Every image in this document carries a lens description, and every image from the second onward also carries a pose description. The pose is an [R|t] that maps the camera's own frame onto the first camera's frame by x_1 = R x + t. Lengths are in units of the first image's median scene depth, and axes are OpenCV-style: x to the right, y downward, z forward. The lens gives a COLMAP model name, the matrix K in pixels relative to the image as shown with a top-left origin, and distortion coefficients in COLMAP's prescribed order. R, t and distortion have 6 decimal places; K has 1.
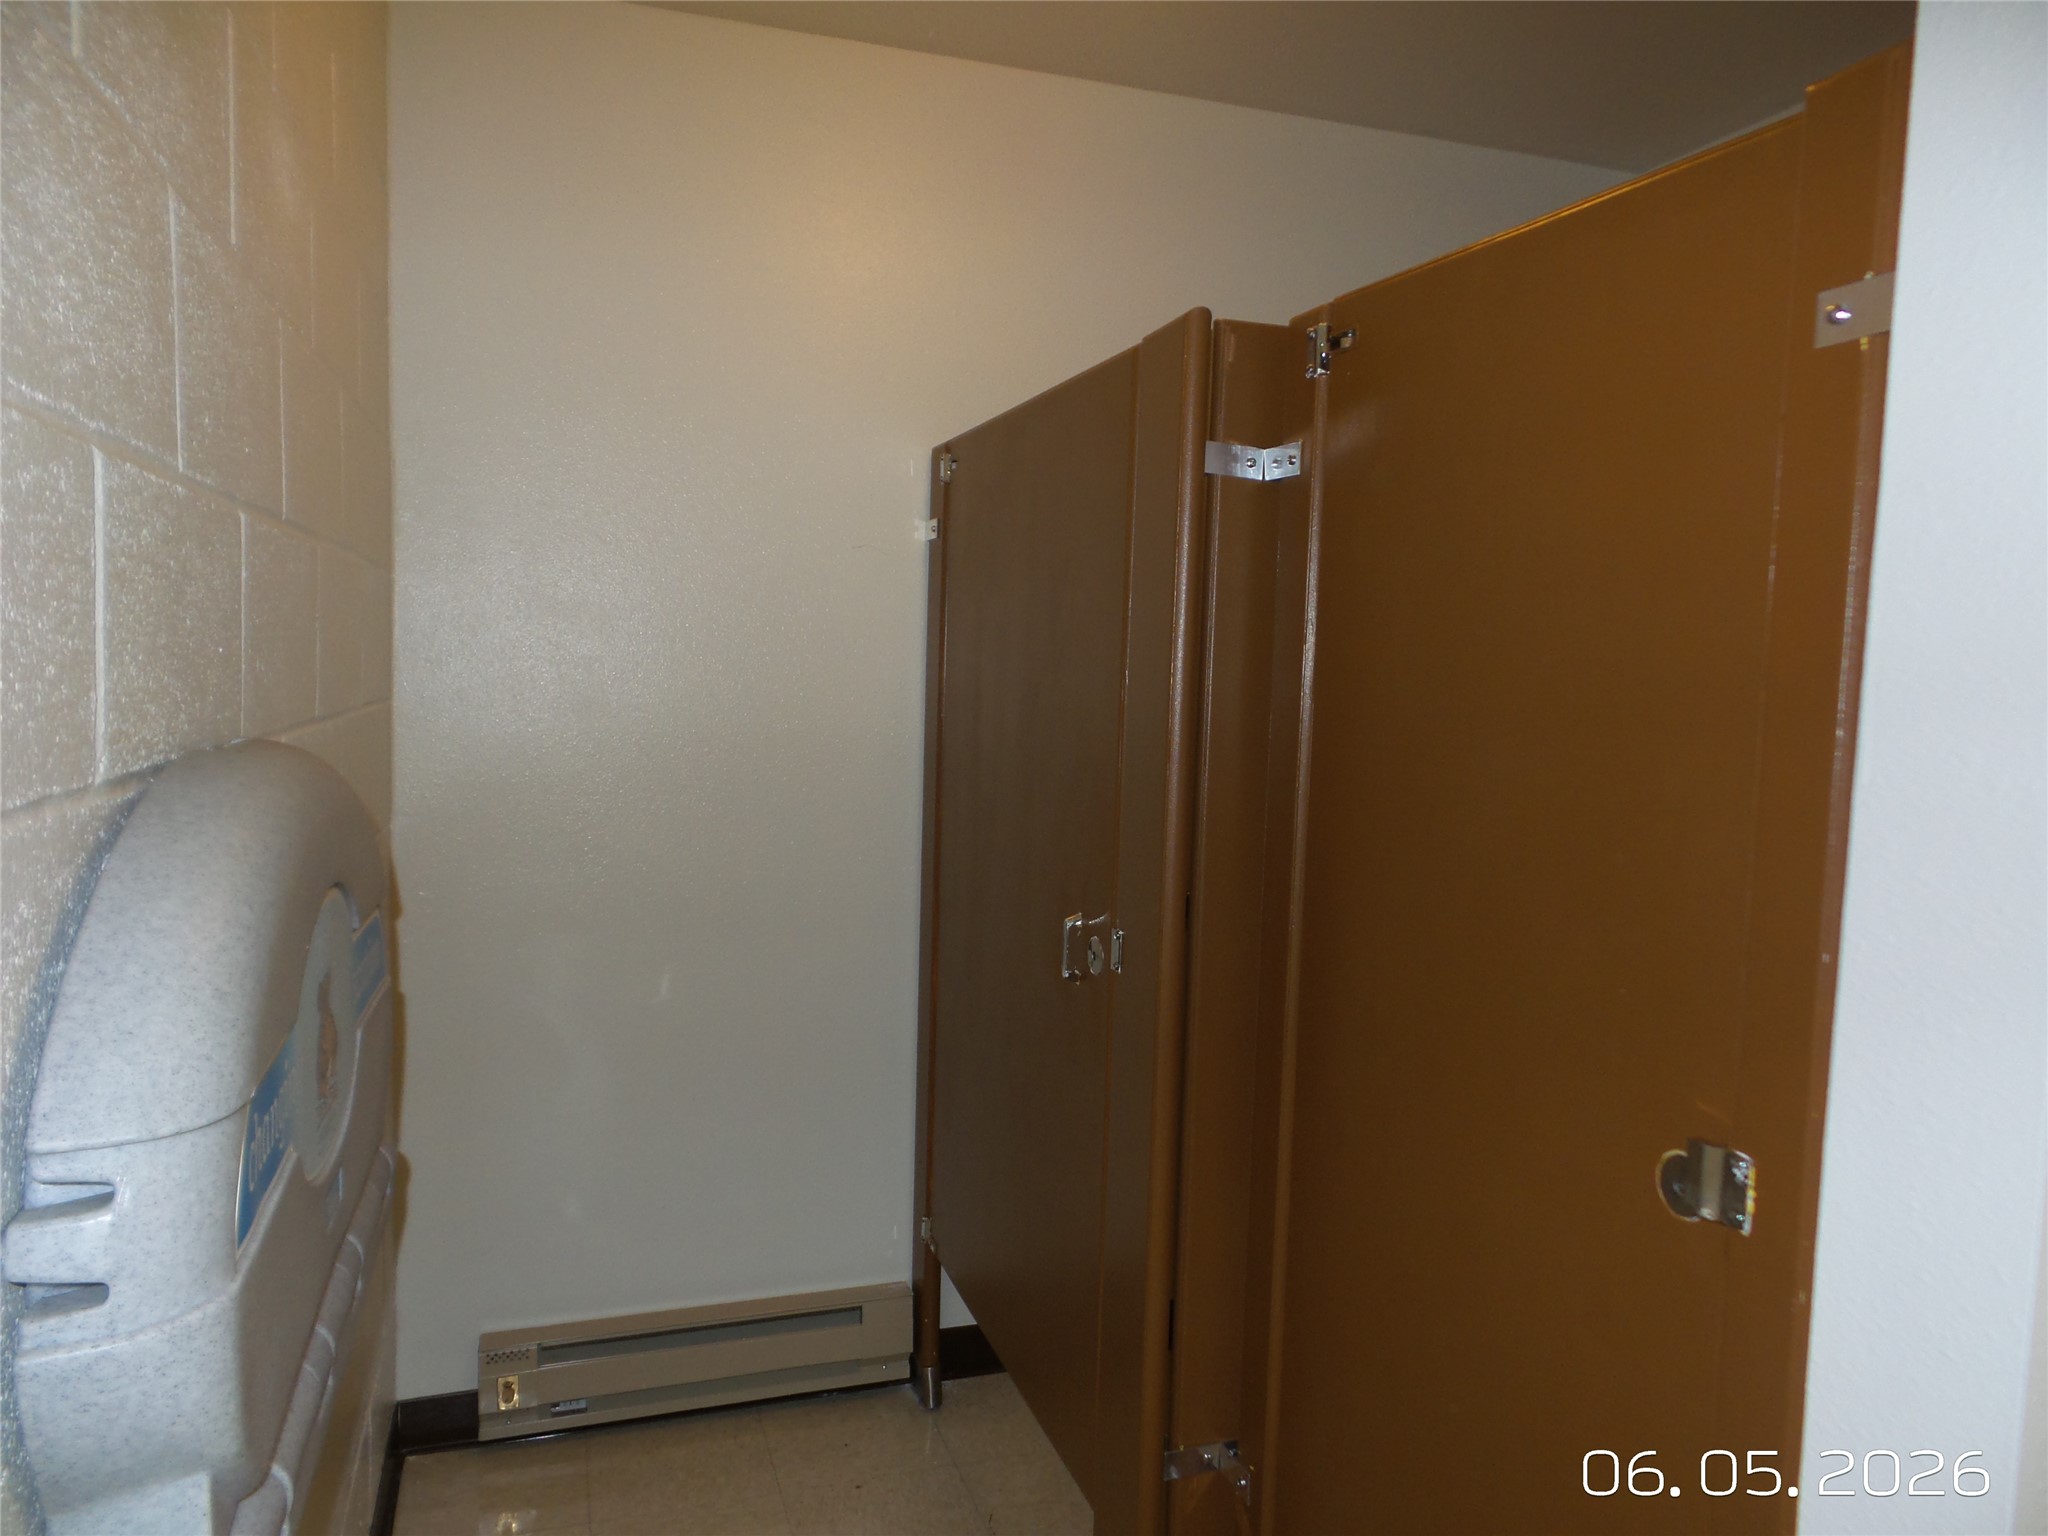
lens RADIAL K [[1413.6, 0, 1022.3], [0, 1413.6, 771.2], [0, 0, 1]] dist [0.009429, -0.004423]
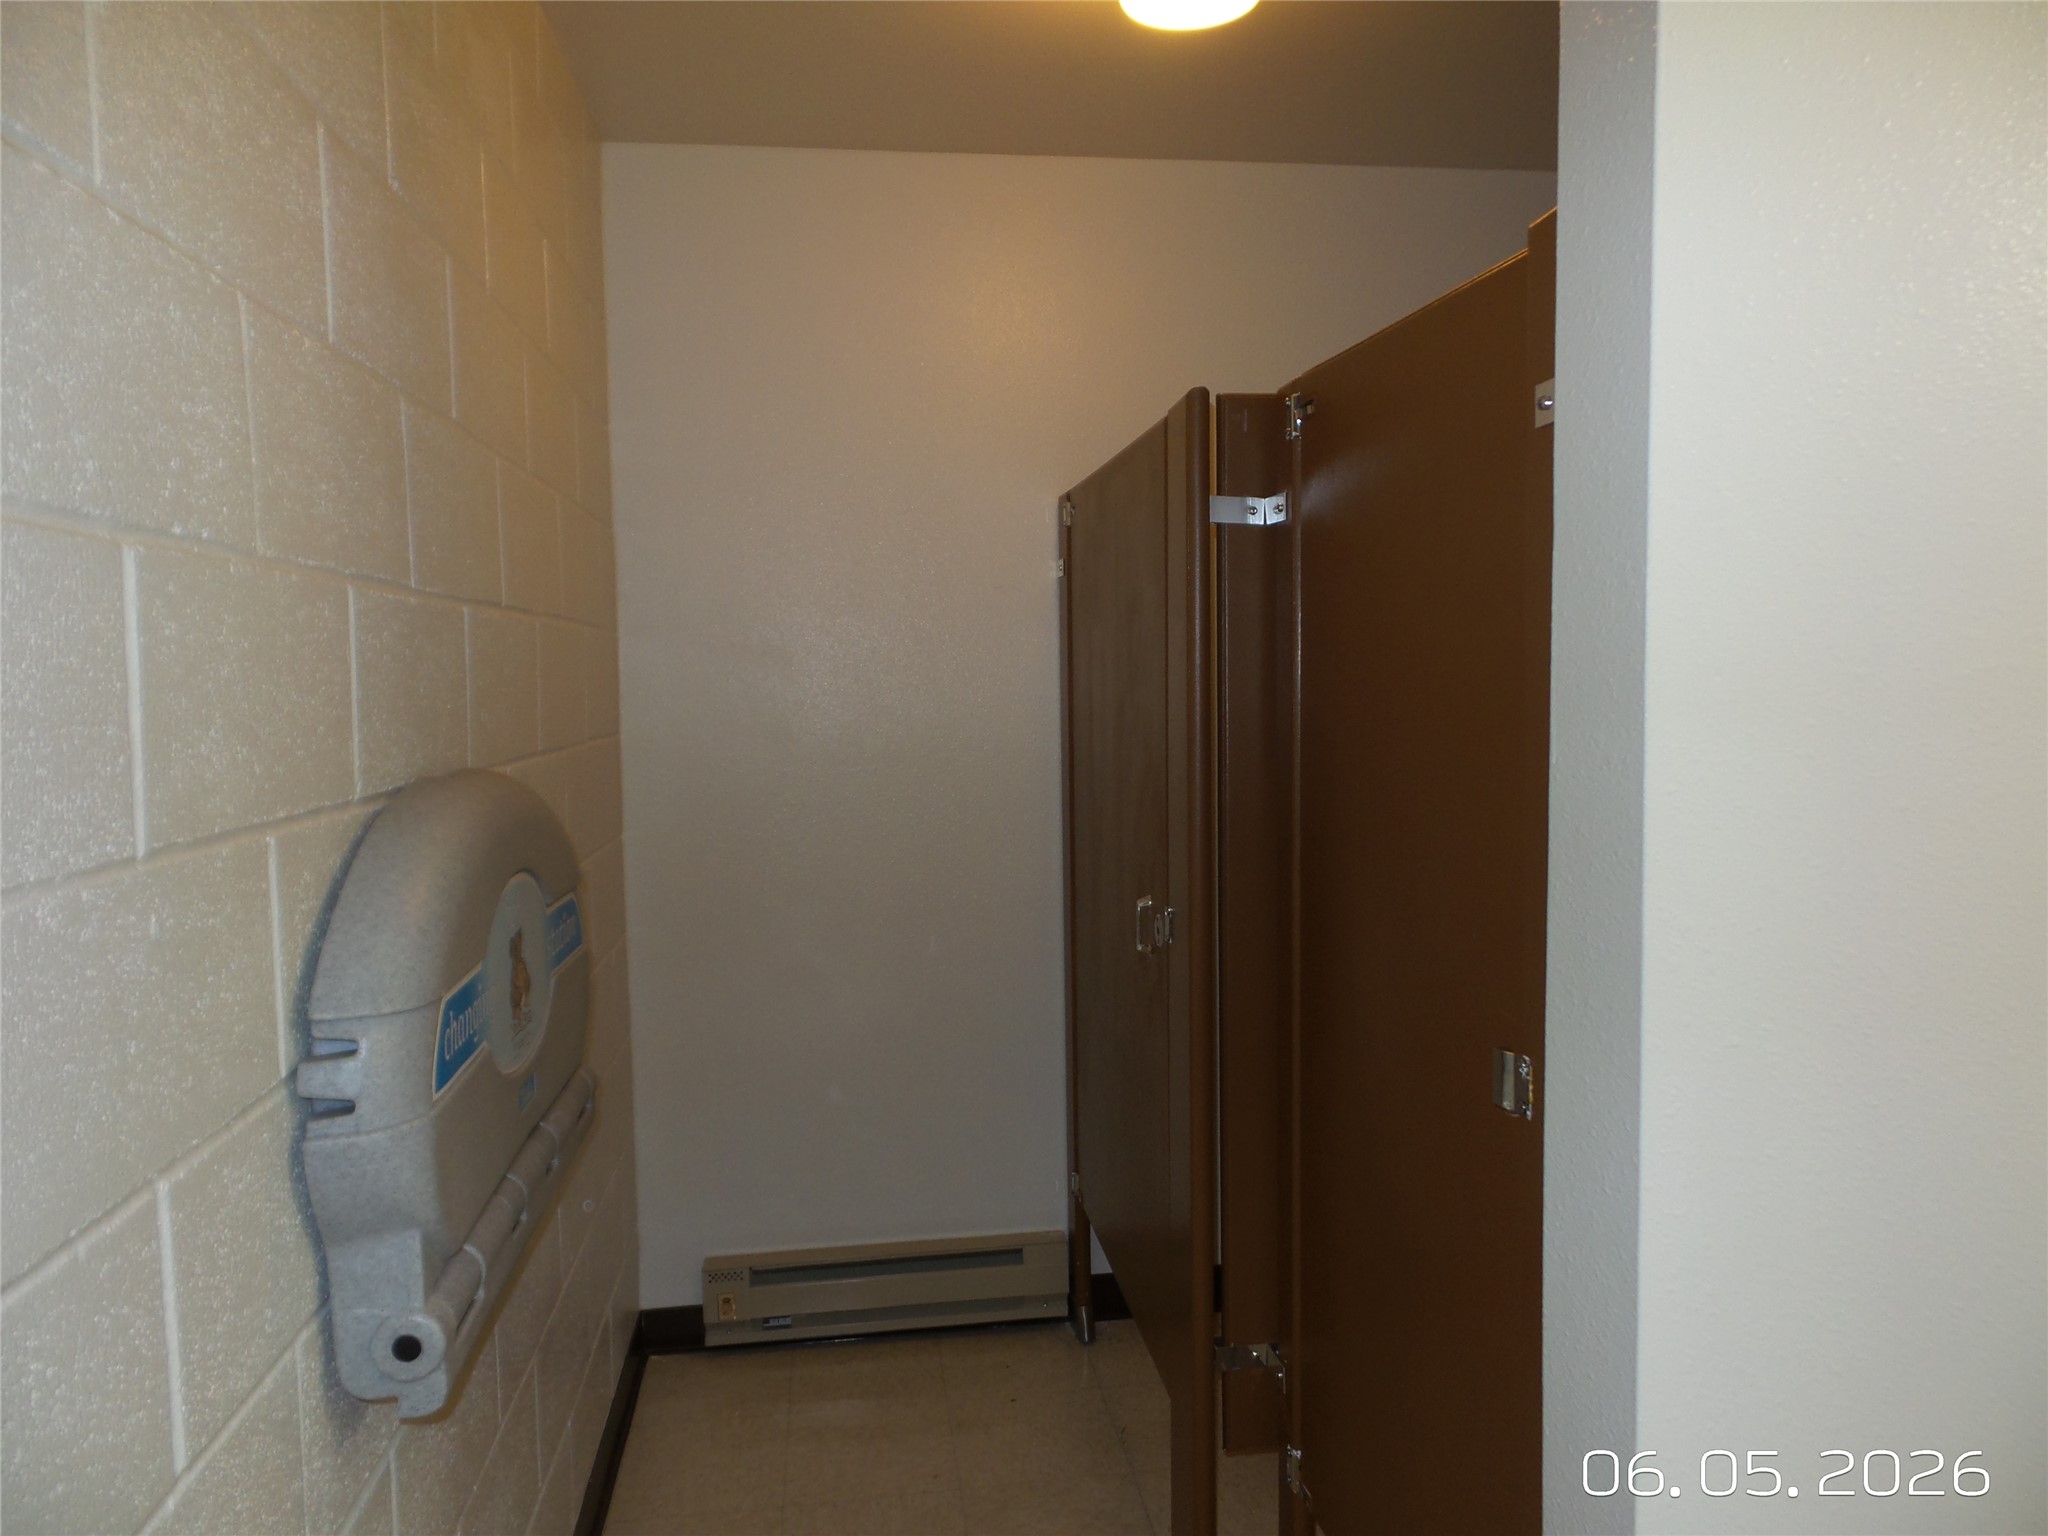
lens RADIAL K [[1422.4, 0, 1028.0], [0, 1422.4, 765.9], [0, 0, 1]] dist [0.007776, 0.005229]
pose [[0.981021, -0.032581, -0.191146, 0.307156], [0.030124, 0.999422, -0.015745, 0.015122], [0.191548, 0.009688, 0.981435, -0.325385]]
